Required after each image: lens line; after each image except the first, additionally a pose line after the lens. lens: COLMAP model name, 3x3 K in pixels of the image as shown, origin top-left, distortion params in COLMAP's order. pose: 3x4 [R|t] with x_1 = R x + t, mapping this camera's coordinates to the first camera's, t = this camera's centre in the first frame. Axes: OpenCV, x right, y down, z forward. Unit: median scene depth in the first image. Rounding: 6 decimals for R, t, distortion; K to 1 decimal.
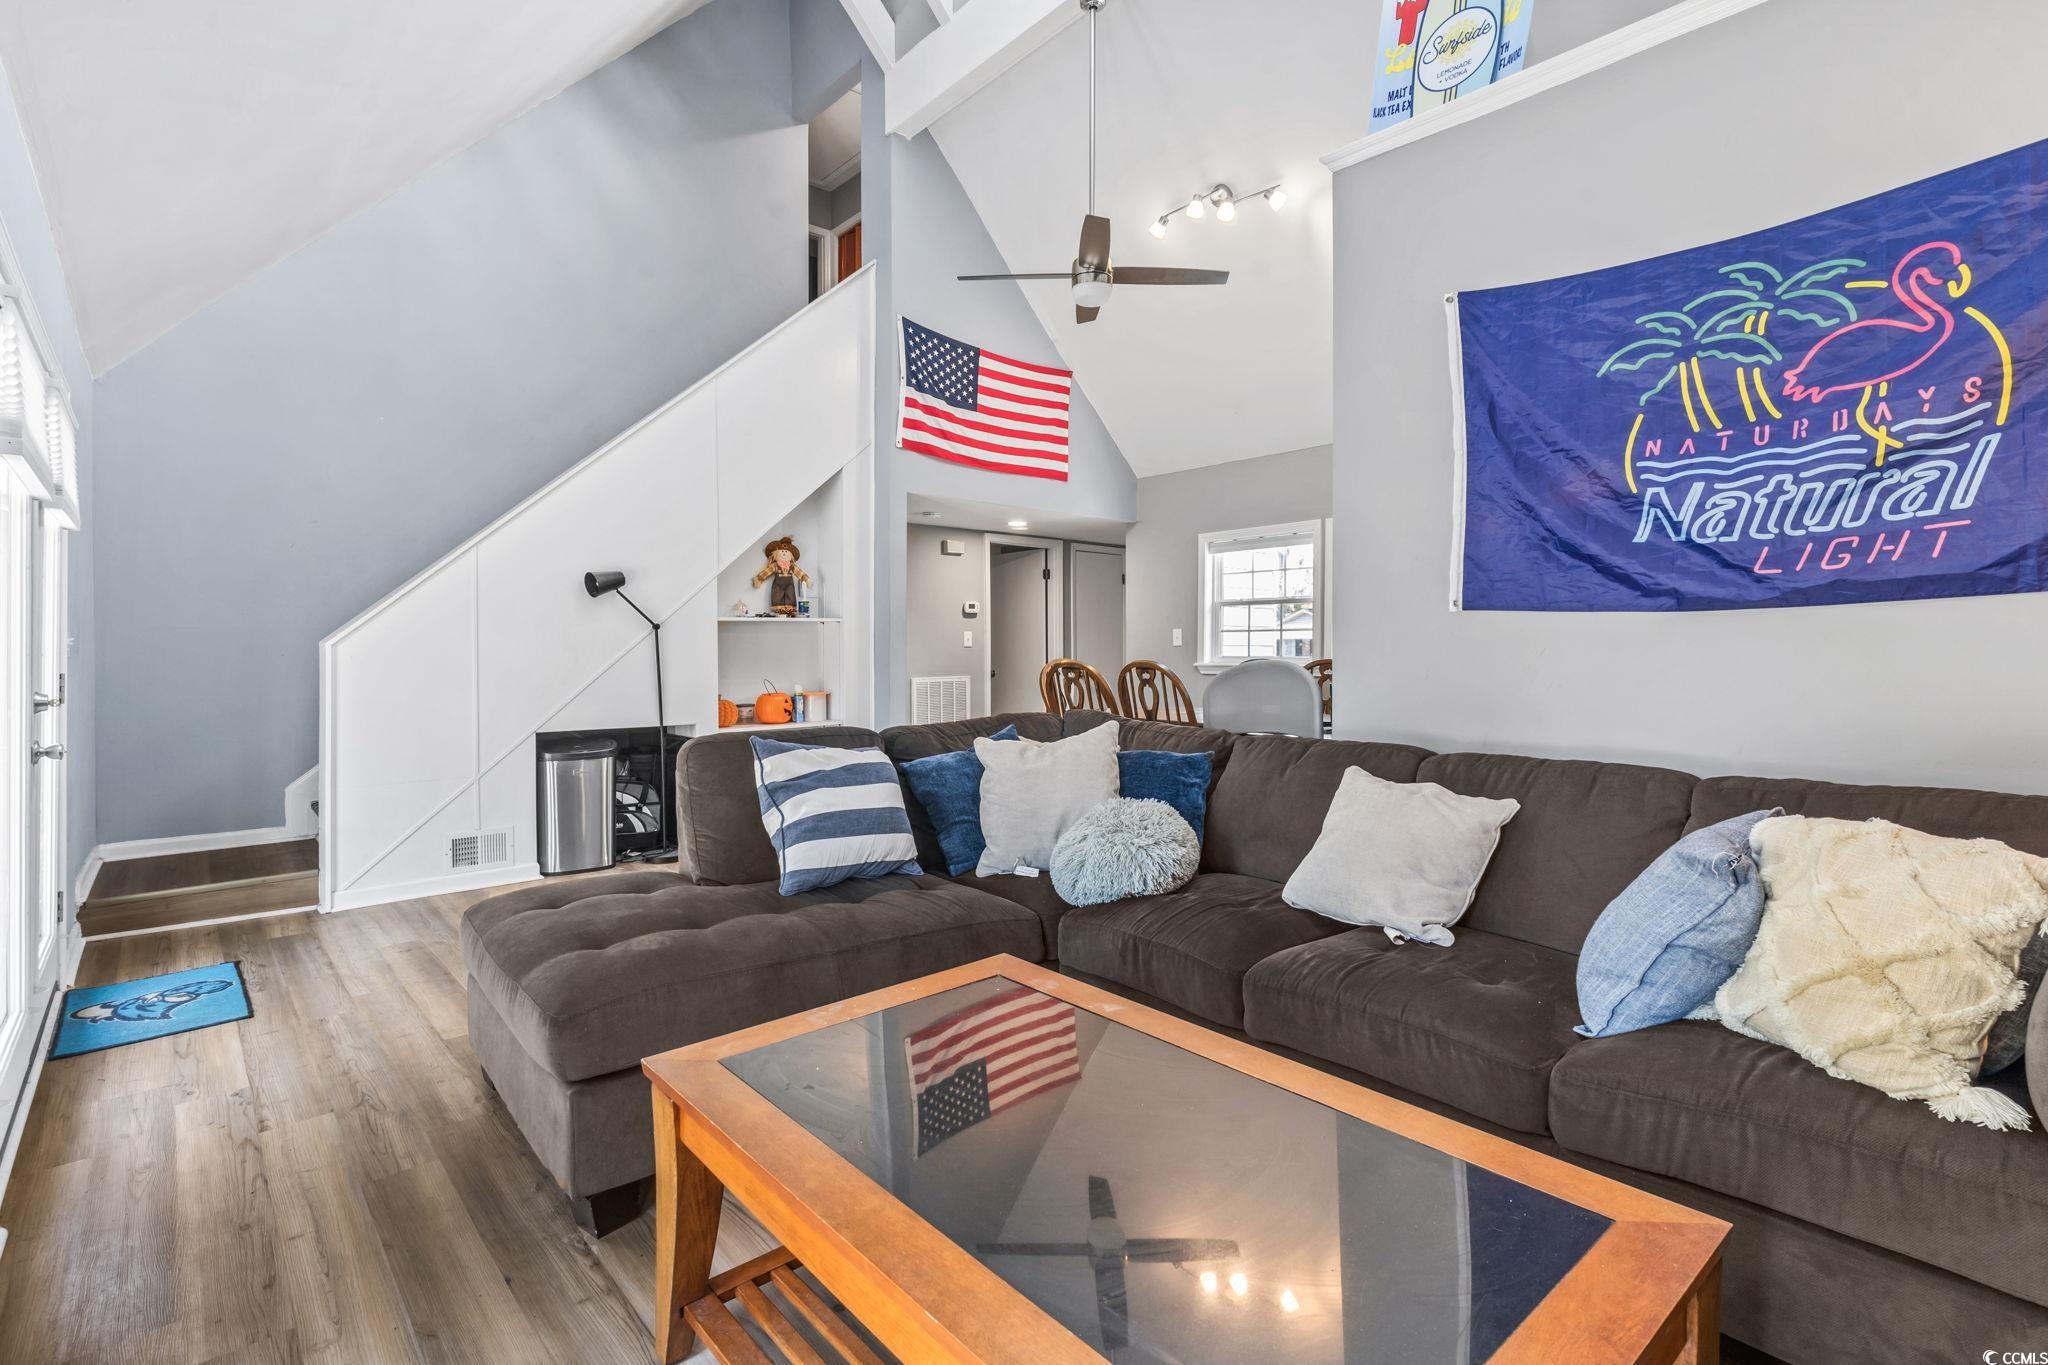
lens RADIAL K [[986.0, 0, 1029.3], [0, 986.0, 648.7], [0, 0, 1]] dist [0.000913, -0.000563]
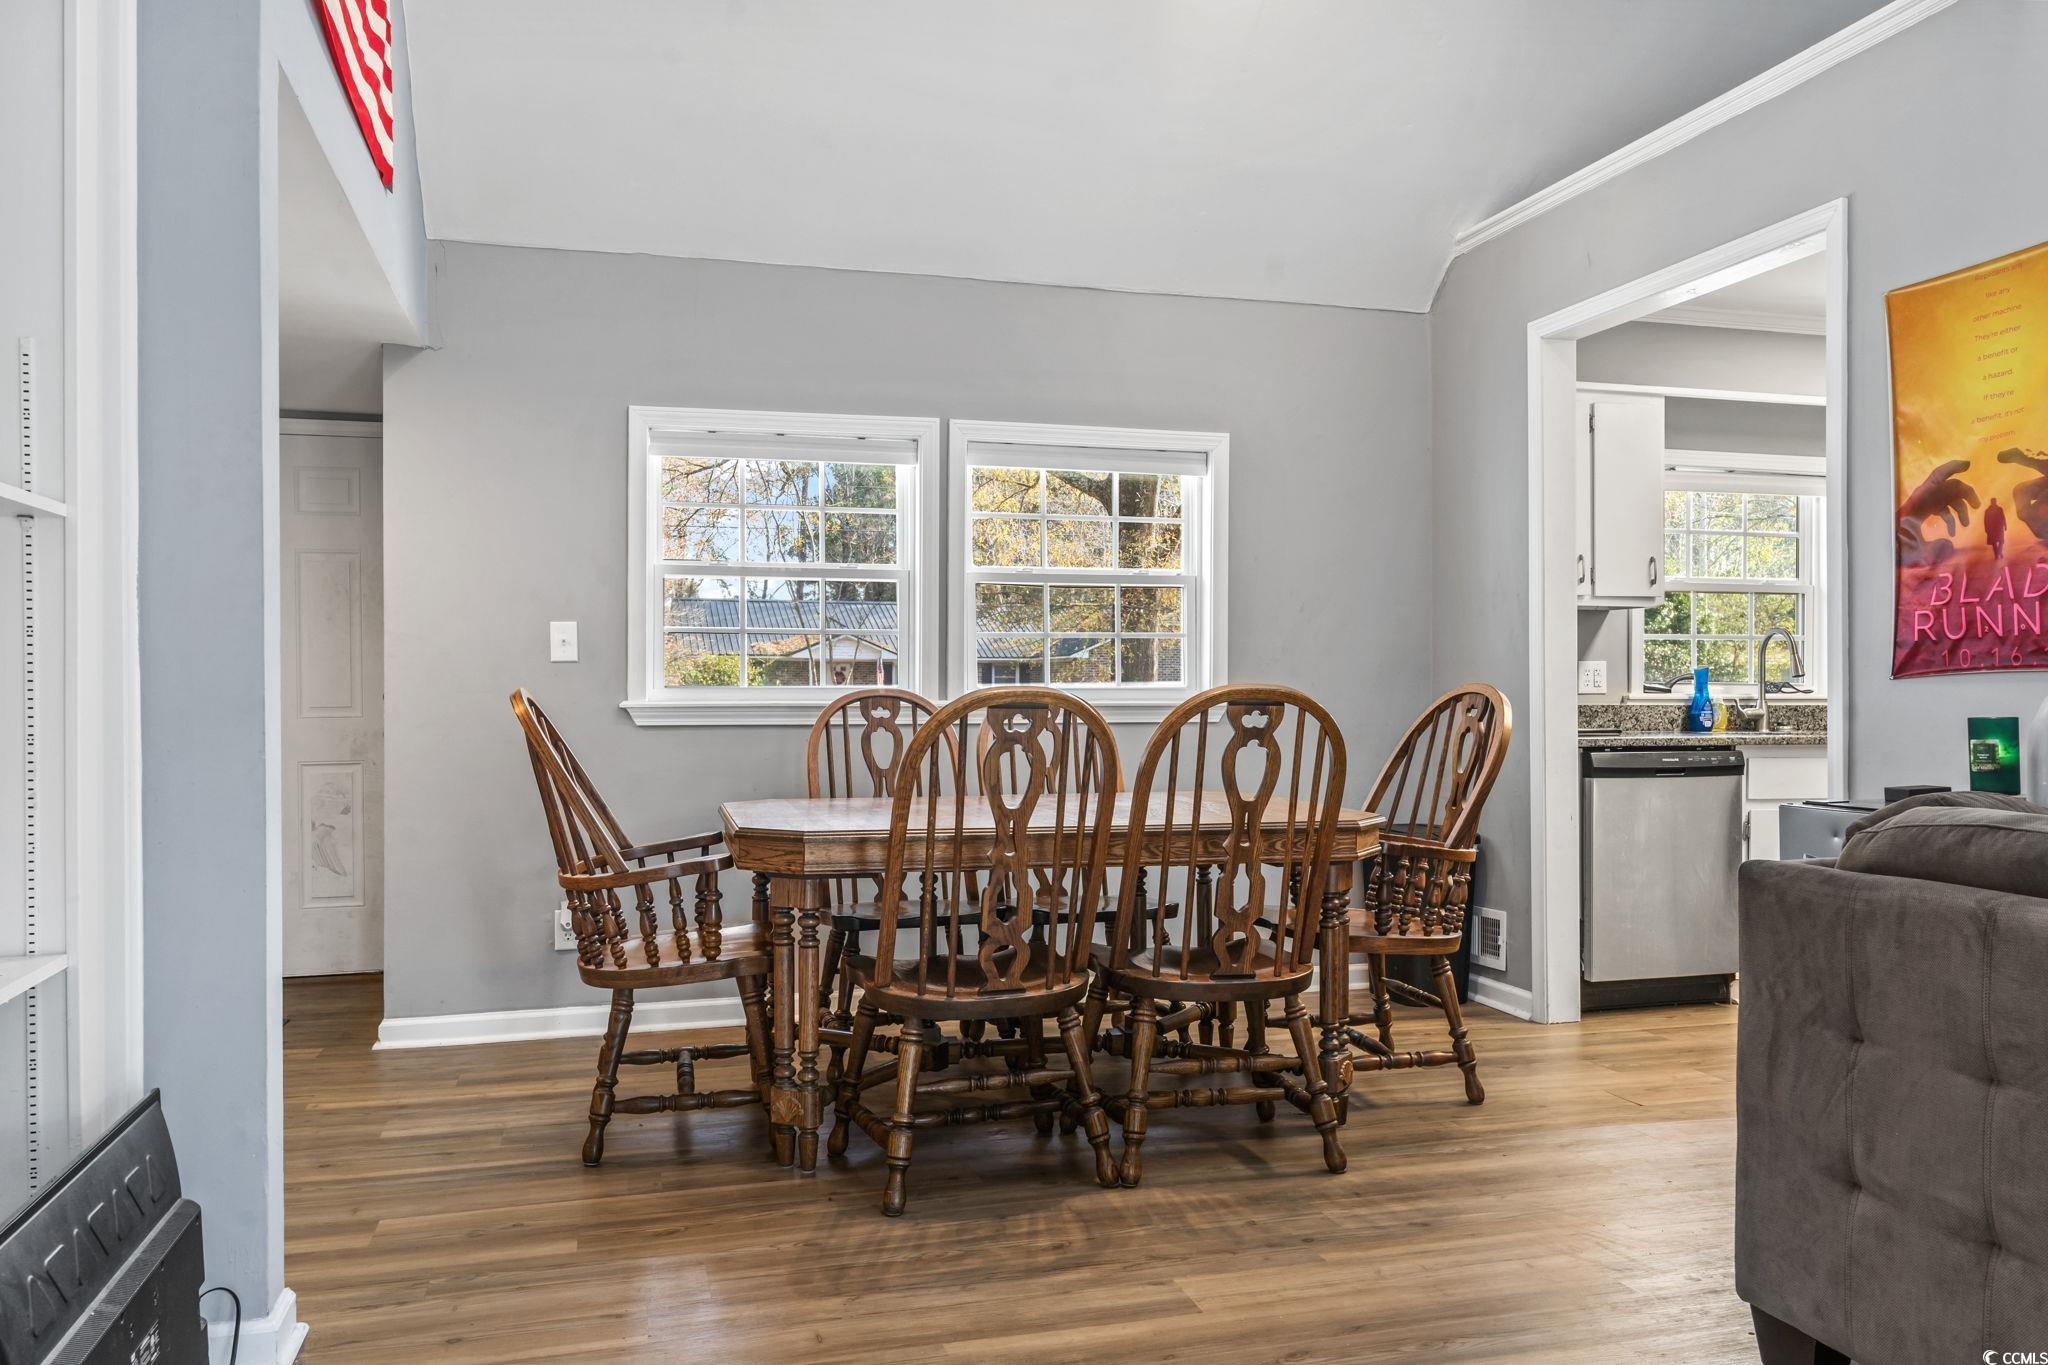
lens RADIAL K [[1491.2, 0, 1025.4], [0, 1491.2, 706.9], [0, 0, 1]] dist [0.005756, 0.002291]
pose [[0.442722, -0.001569, 0.896658, -0.419321], [-0.002591, 0.999992, 0.003030, 0.017299], [-0.896655, -0.003665, 0.442714, 0.681180]]
